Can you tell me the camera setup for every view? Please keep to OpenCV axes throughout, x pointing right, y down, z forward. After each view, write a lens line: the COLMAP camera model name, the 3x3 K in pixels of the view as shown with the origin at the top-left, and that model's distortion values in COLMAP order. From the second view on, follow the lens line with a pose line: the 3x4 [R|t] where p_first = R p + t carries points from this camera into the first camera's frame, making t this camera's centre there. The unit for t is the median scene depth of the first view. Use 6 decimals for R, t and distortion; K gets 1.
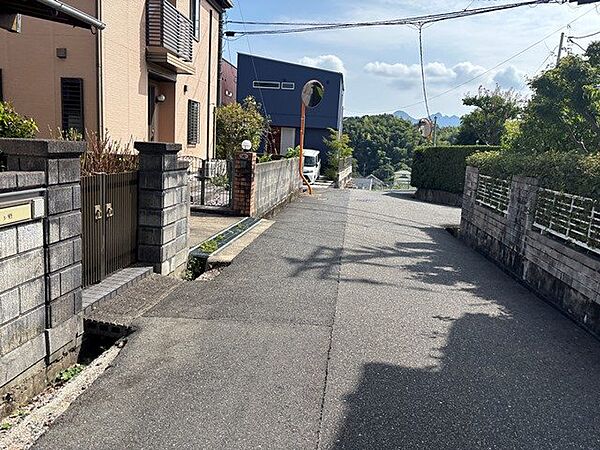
lens RADIAL K [[451.1, 0, 300.0], [0, 451.1, 225.0], [0, 0, 1]] dist [0.047124, -0.001857]
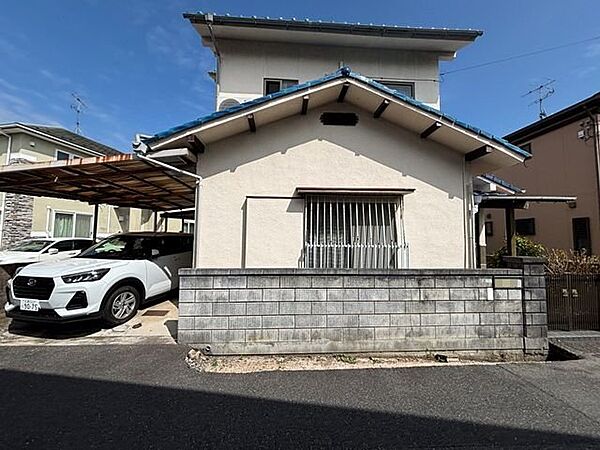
lens RADIAL K [[242.4, 0, 299.7], [0, 242.4, 222.1], [0, 0, 1]] dist [0.001209, 0.000338]
pose [[0.183924, -0.123444, -0.975158, 0.271720], [-0.171602, 0.972815, -0.155514, 0.023387], [0.967845, 0.195942, 0.157741, -0.222618]]
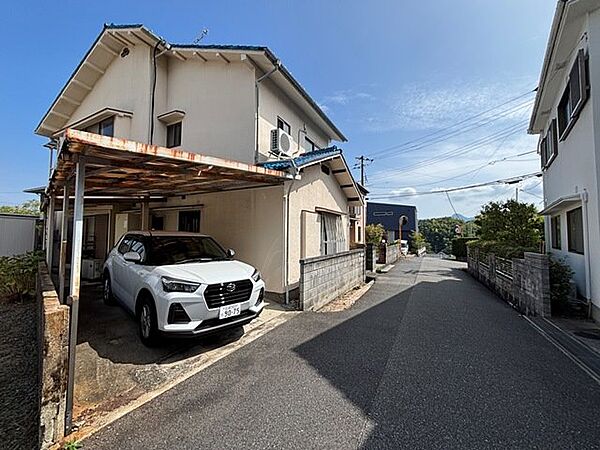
lens RADIAL K [[240.9, 0, 300.7], [0, 240.9, 218.2], [0, 0, 1]] dist [0.000281, 0.000062]
pose [[0.931627, -0.072017, -0.356210, -0.068905], [-0.021503, 0.967527, -0.251852, 0.164016], [0.362780, 0.242291, 0.899825, -1.199561]]
